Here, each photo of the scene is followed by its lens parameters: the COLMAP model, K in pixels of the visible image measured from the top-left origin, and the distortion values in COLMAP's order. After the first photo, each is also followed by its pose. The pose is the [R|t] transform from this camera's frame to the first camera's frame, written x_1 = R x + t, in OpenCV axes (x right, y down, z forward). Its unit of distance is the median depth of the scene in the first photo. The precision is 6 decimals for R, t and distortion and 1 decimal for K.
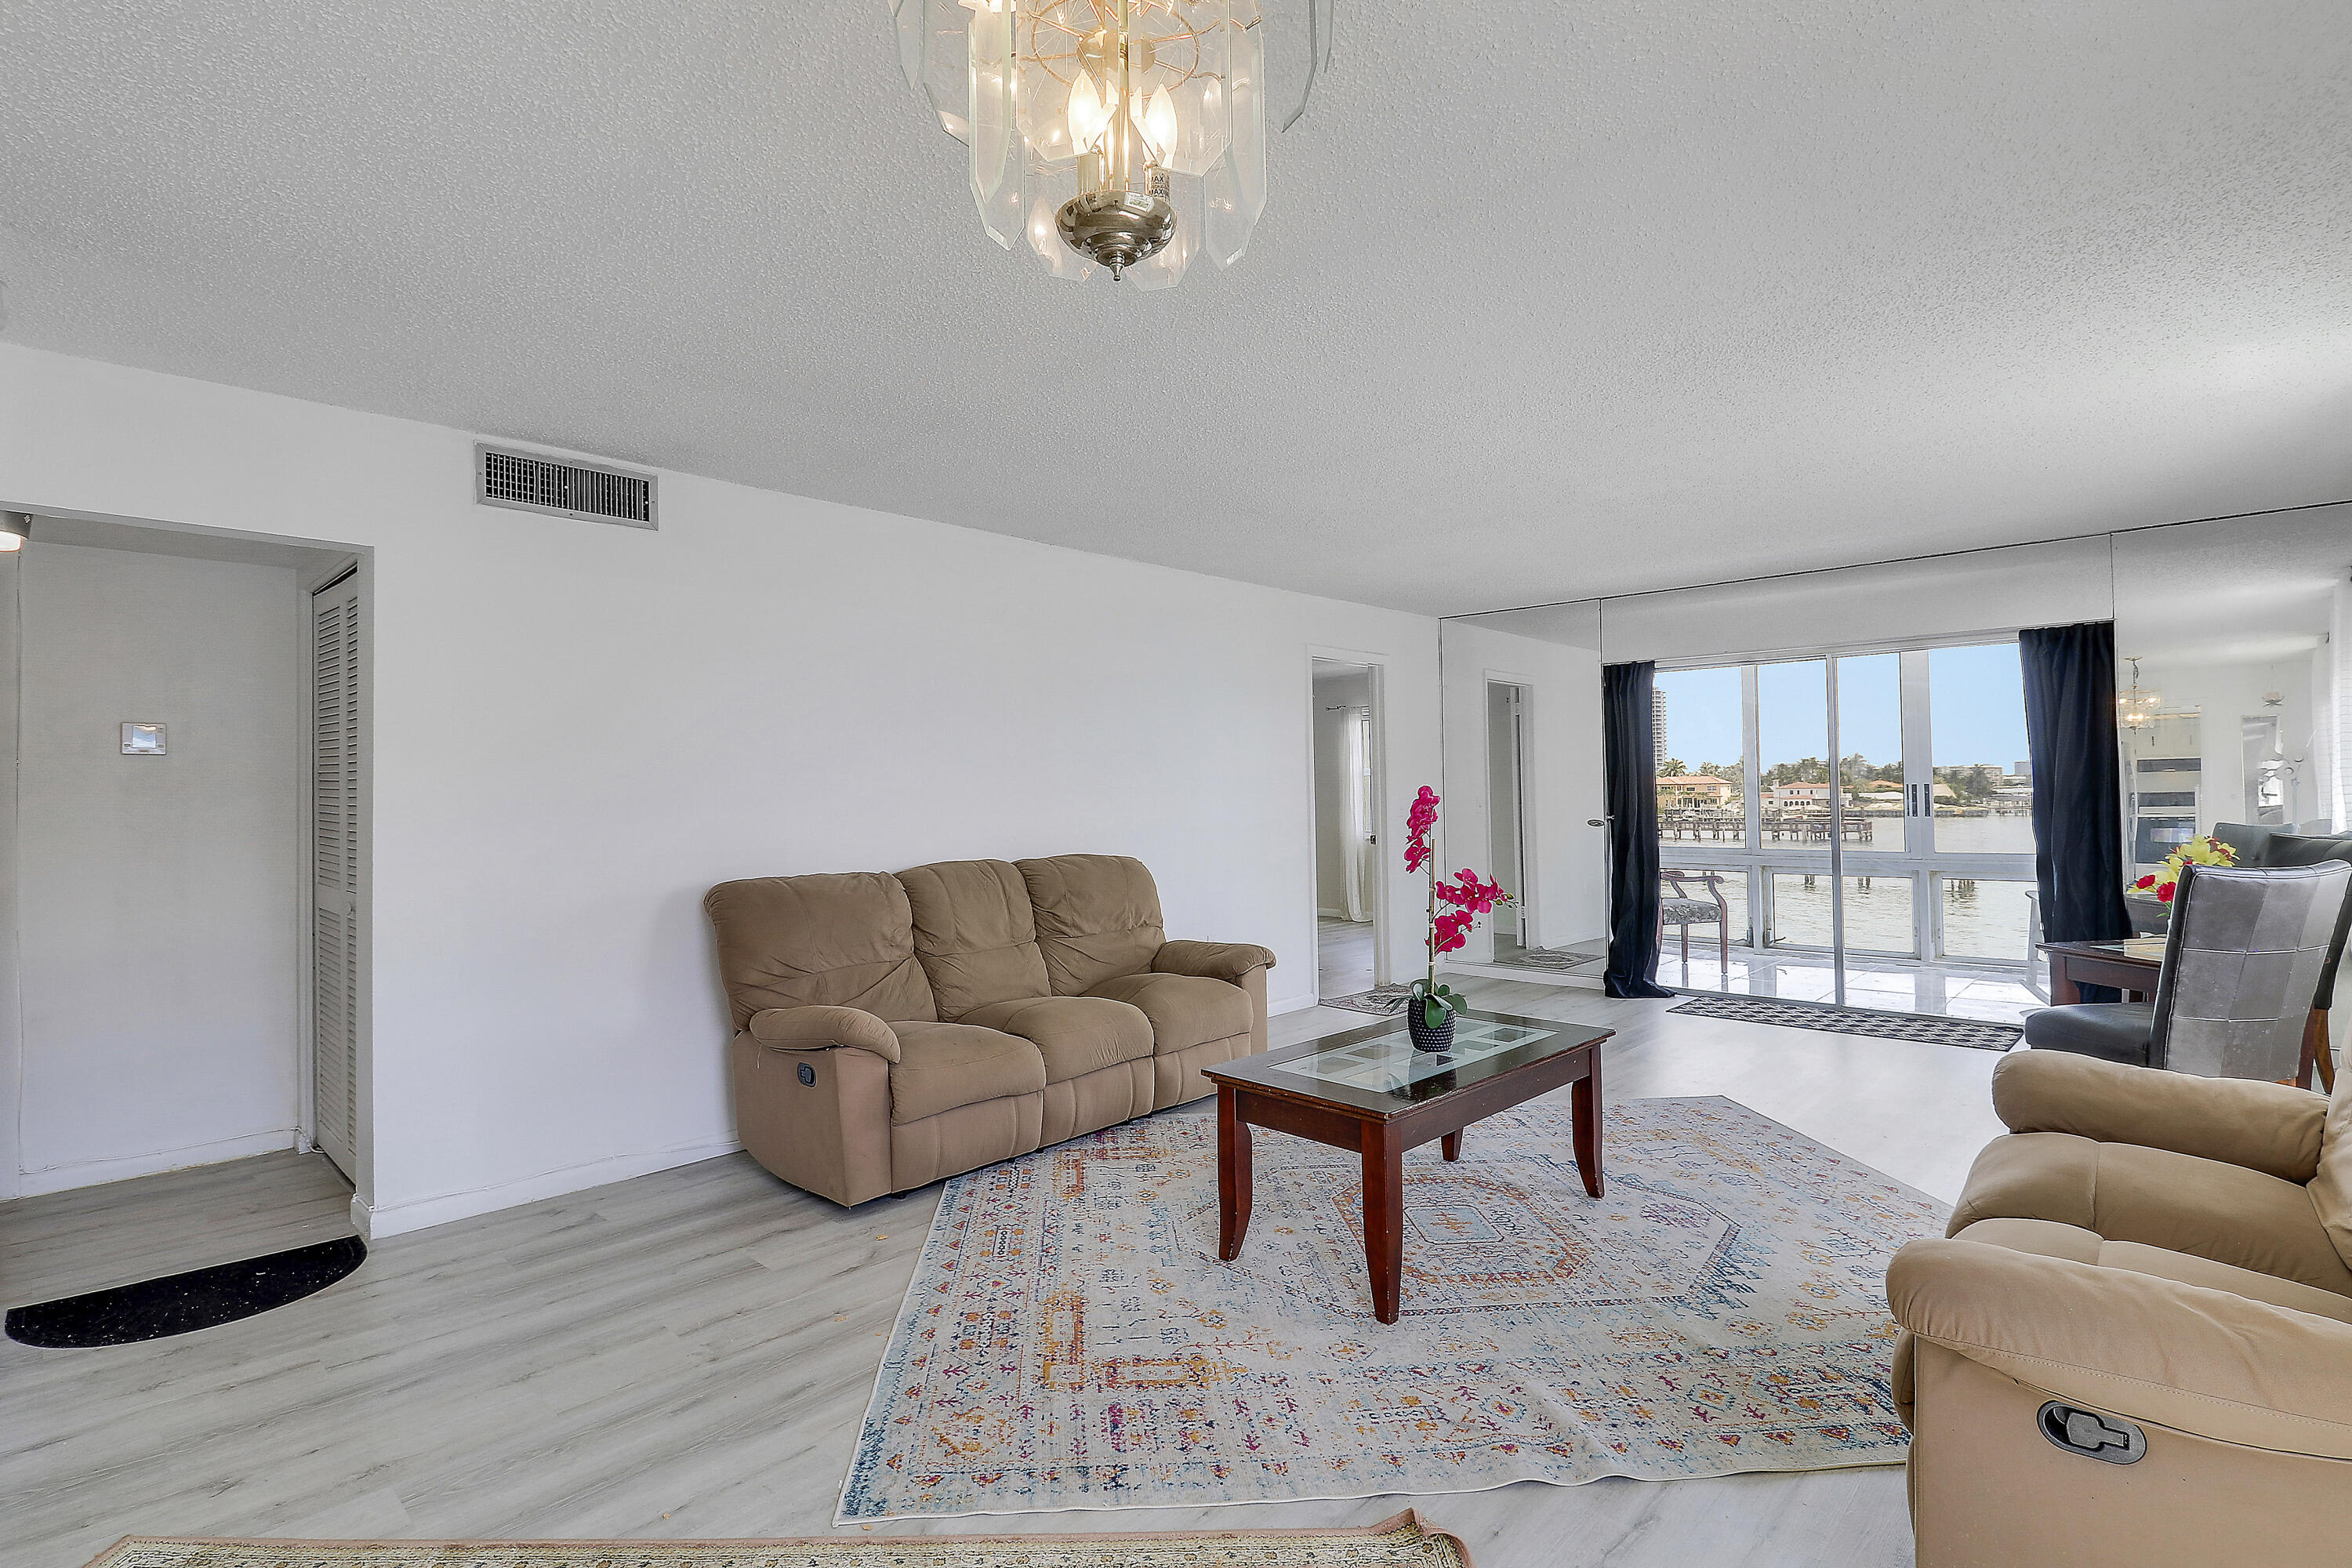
lens RADIAL K [[1118.4, 0, 1163.4], [0, 1118.4, 772.9], [0, 0, 1]] dist [0.002095, -0.014609]
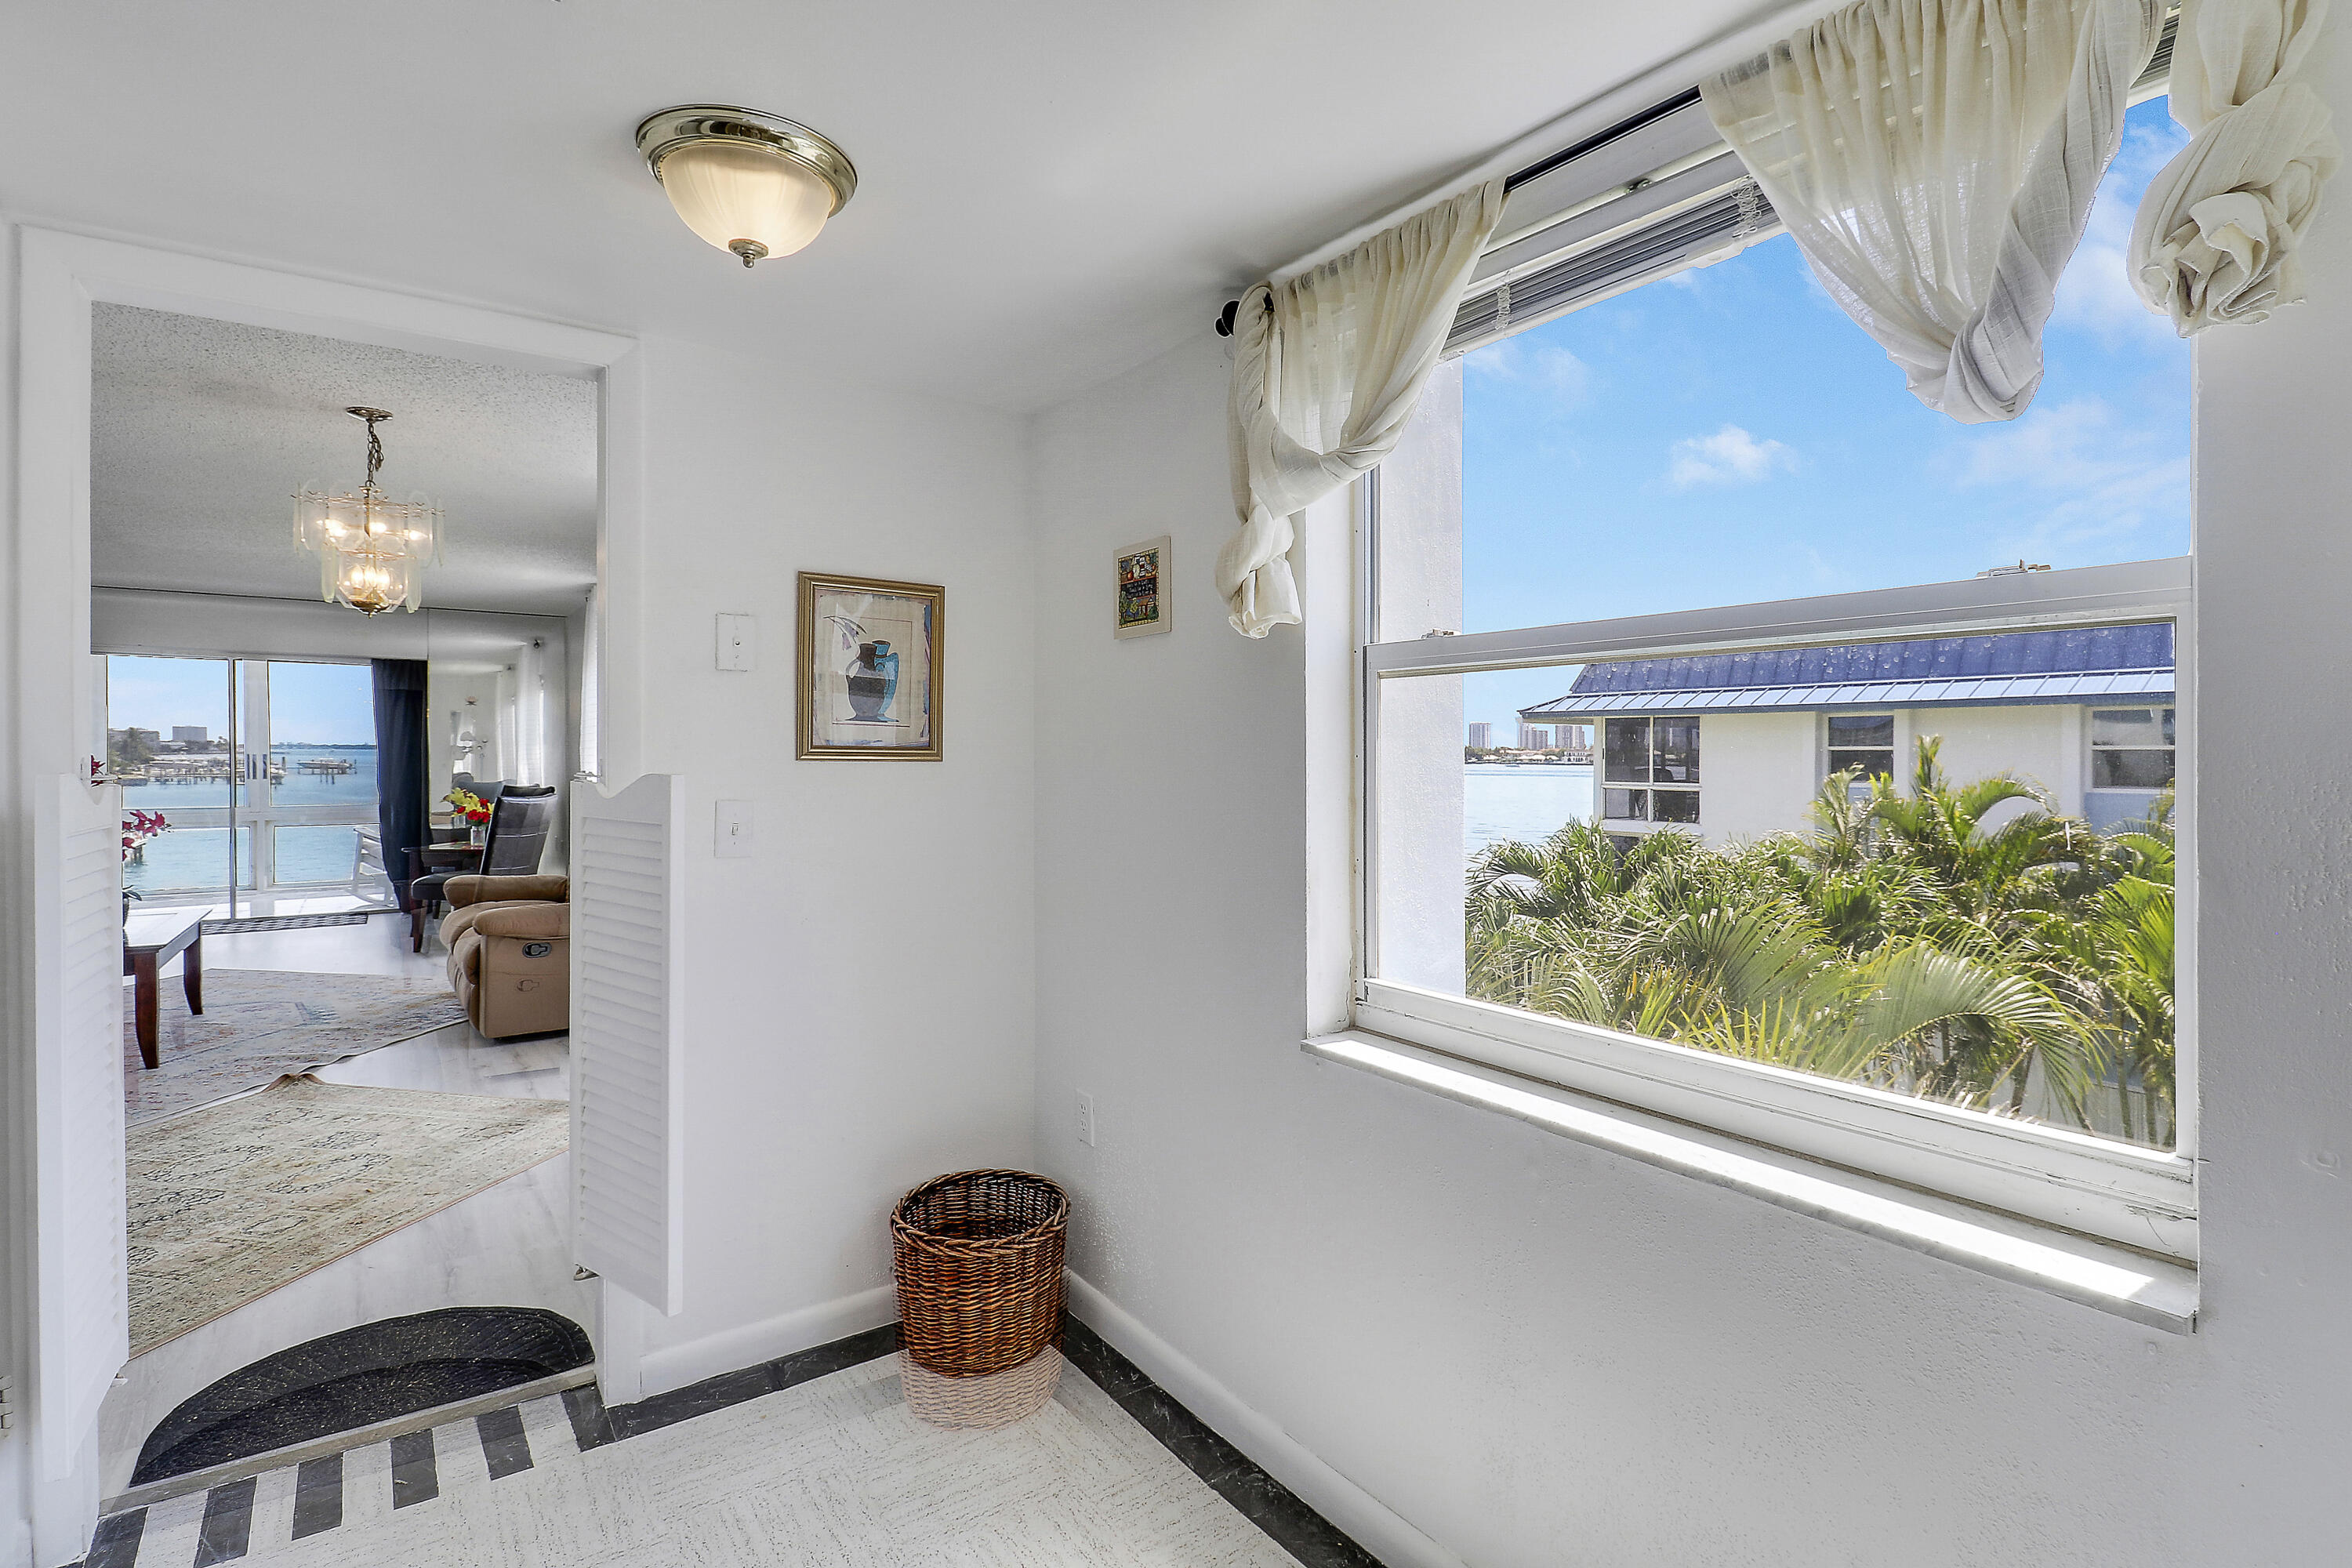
lens RADIAL K [[1115.8, 0, 1198.0], [0, 1115.8, 752.2], [0, 0, 1]] dist [0.001417, -0.021021]
pose [[0.166501, 0.014444, 0.985935, -0.896719], [-0.024787, 0.999638, -0.010458, -0.013748], [-0.985730, -0.022697, 0.166799, -0.637770]]
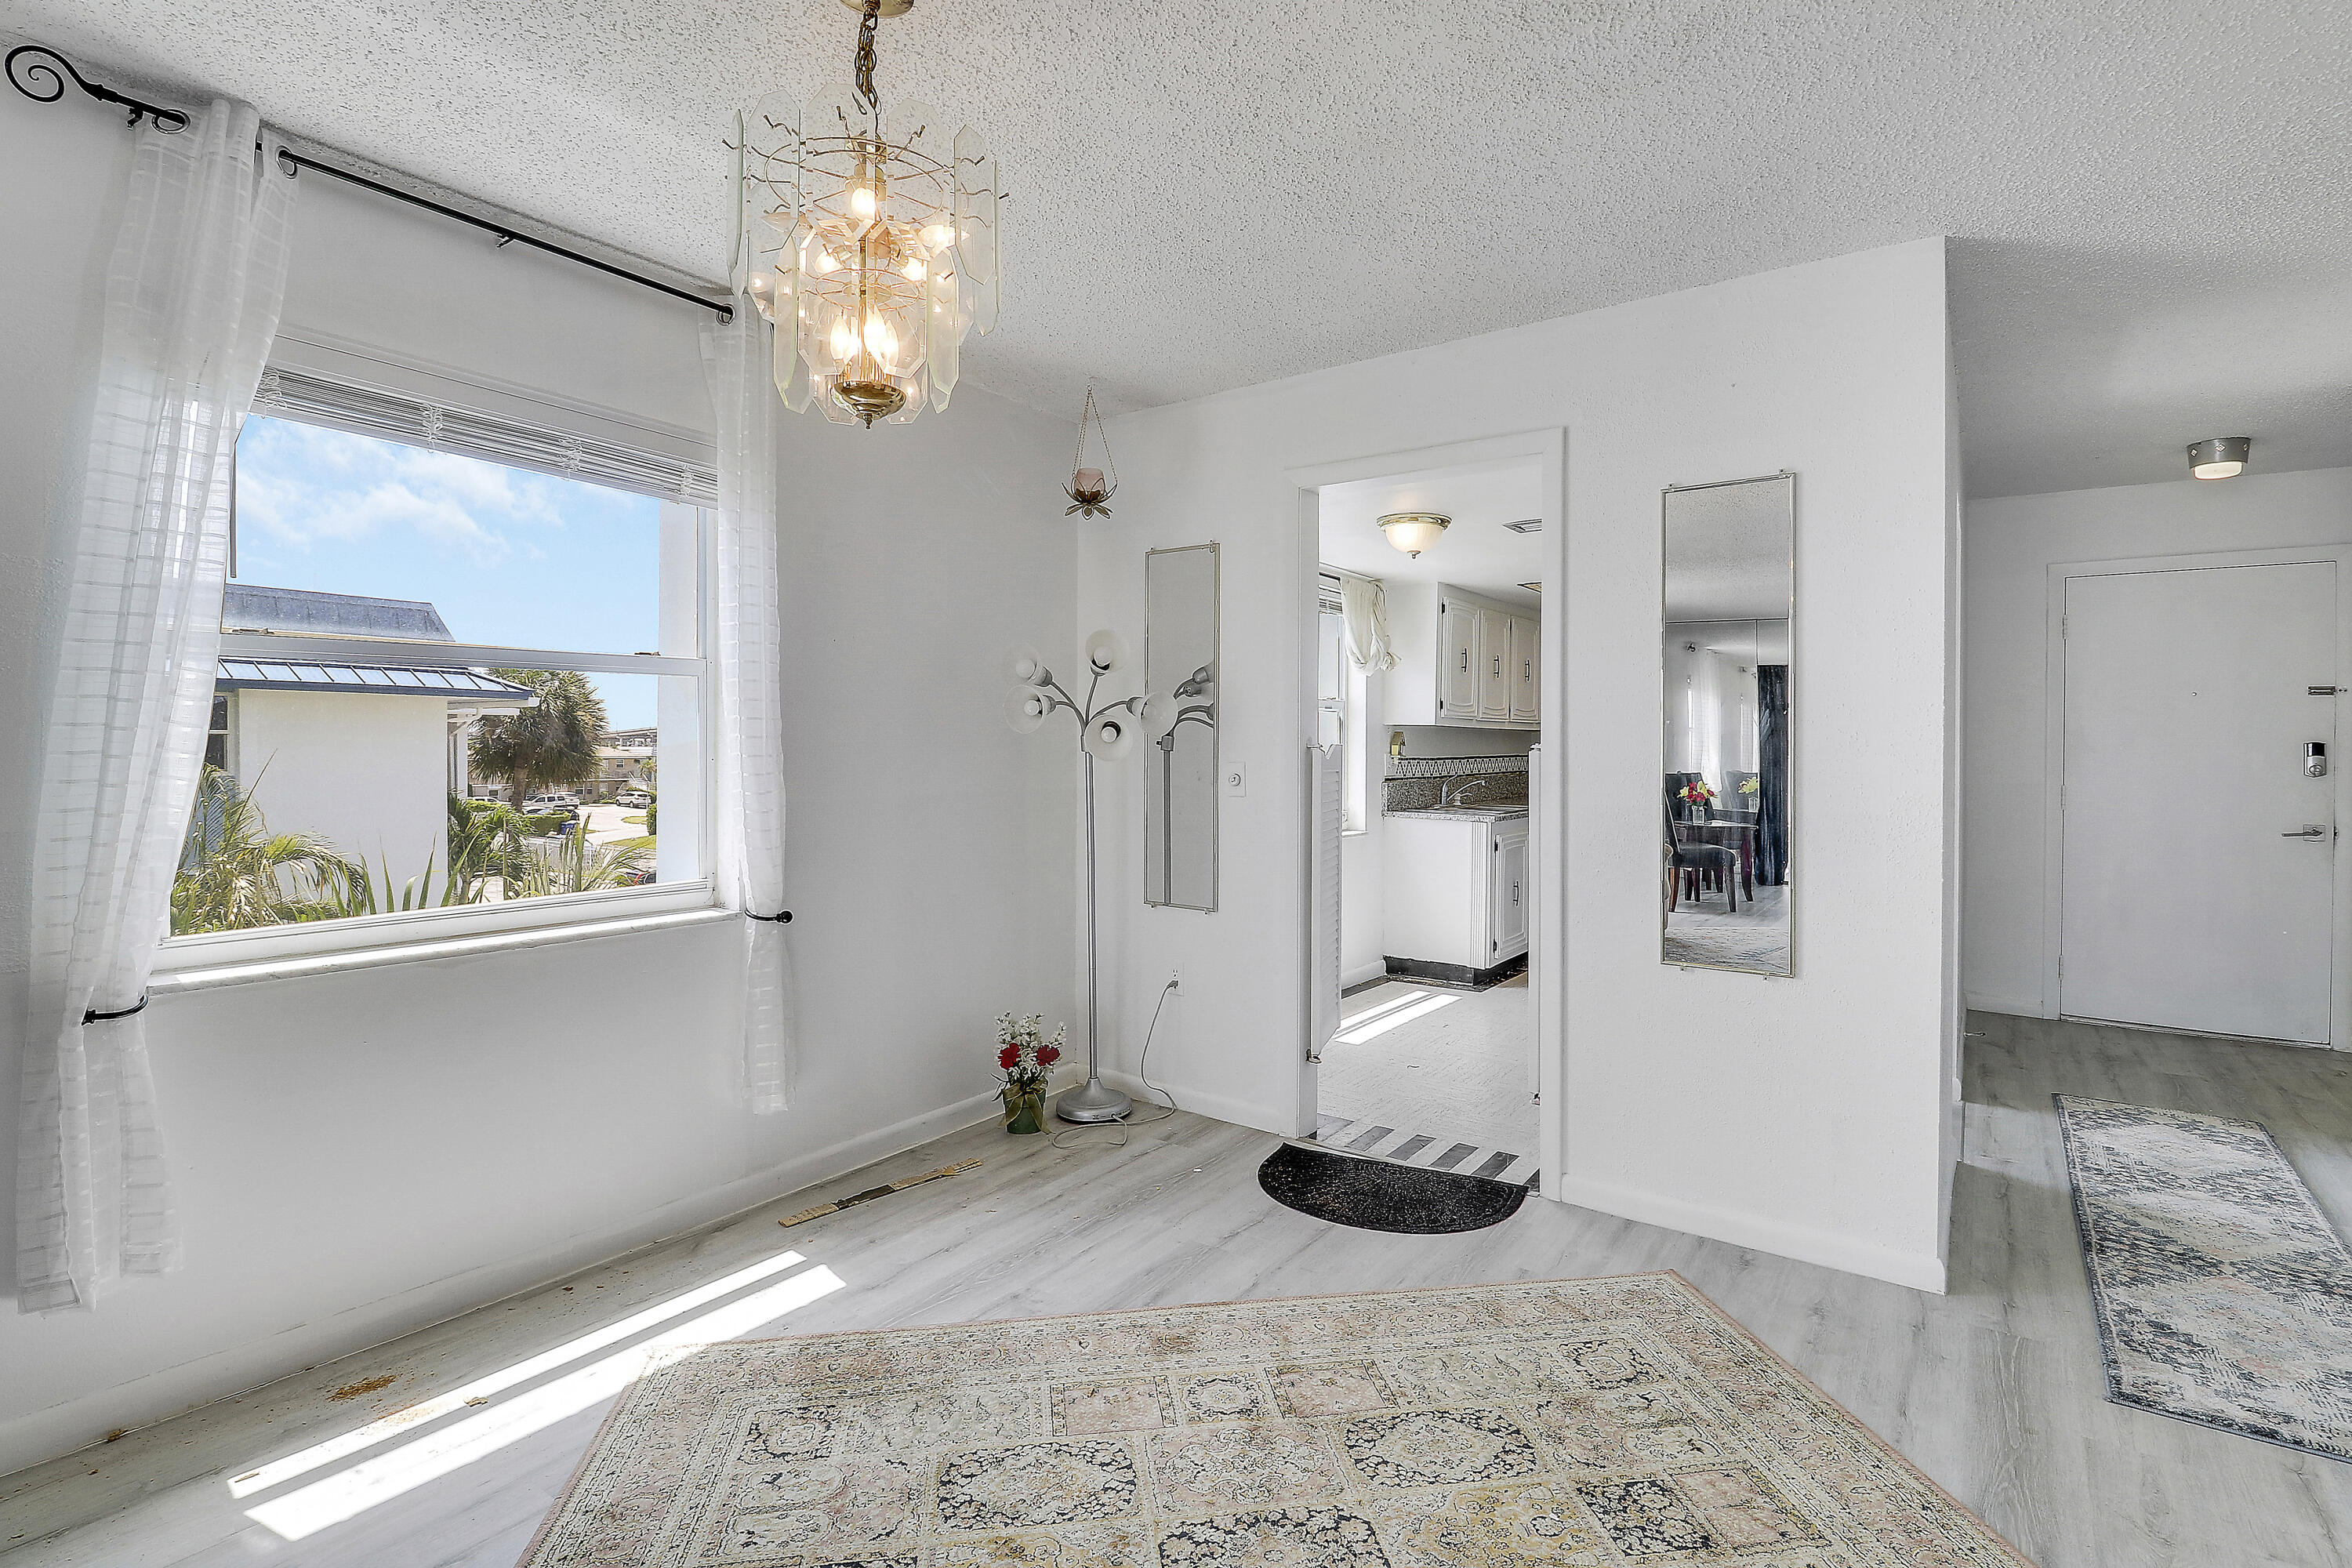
lens RADIAL K [[1119.3, 0, 1194.3], [0, 1119.3, 746.5], [0, 0, 1]] dist [-0.001023, -0.010136]
pose [[-0.989546, 0.009050, -0.143936, -0.078556], [0.011486, 0.999804, -0.016102, 0.017748], [0.143763, -0.017587, -0.989456, 0.790184]]
